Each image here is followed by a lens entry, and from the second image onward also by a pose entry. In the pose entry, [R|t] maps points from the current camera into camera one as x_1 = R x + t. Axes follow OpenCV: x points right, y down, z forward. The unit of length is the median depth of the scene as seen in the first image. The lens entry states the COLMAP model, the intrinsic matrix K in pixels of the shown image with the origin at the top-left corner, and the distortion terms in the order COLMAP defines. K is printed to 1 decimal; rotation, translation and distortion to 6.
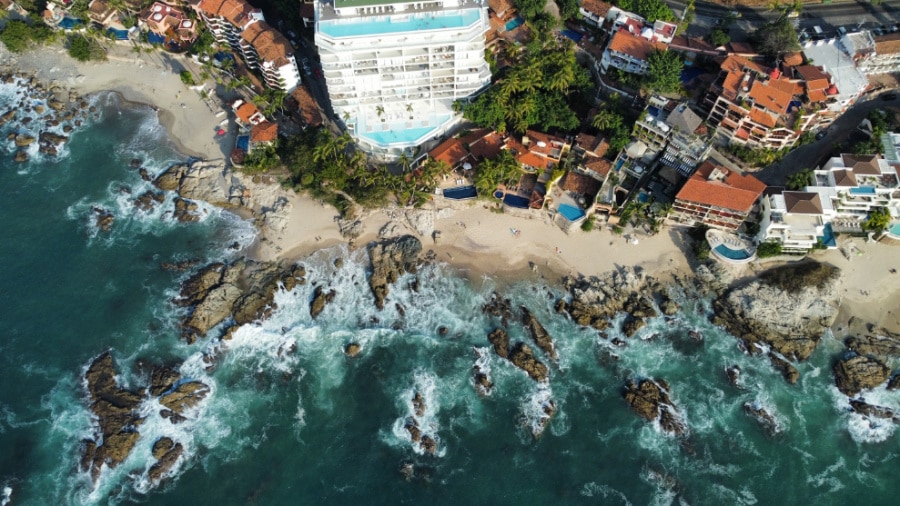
lens RADIAL K [[677.9, 0, 449.9], [0, 677.9, 253.6], [0, 0, 1]] dist [-0.001772, -0.000441]
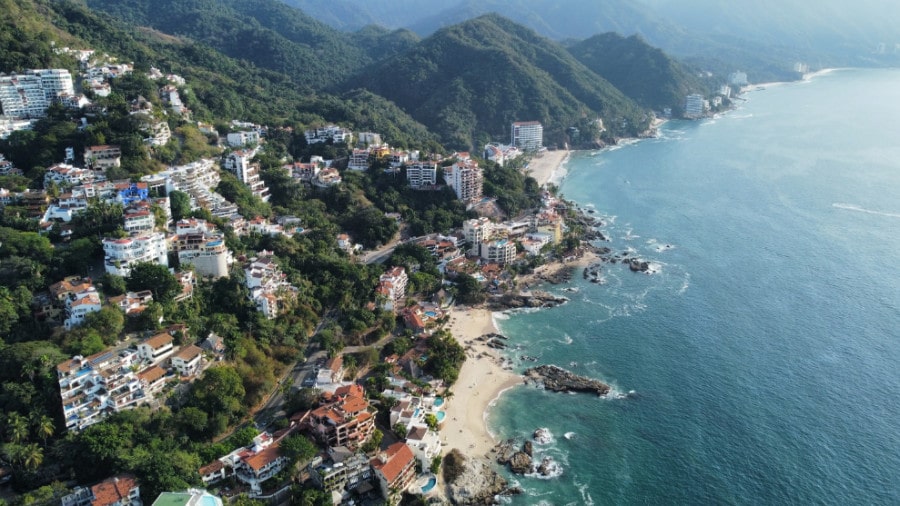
lens RADIAL K [[677.9, 0, 449.7], [0, 677.9, 253.0], [0, 0, 1]] dist [-0.001772, -0.000441]
pose [[0.203825, -0.300325, 0.931805, -0.739269], [0.873712, 0.485202, -0.034734, -0.148690], [-0.441682, 0.821209, 0.361293, 0.078381]]
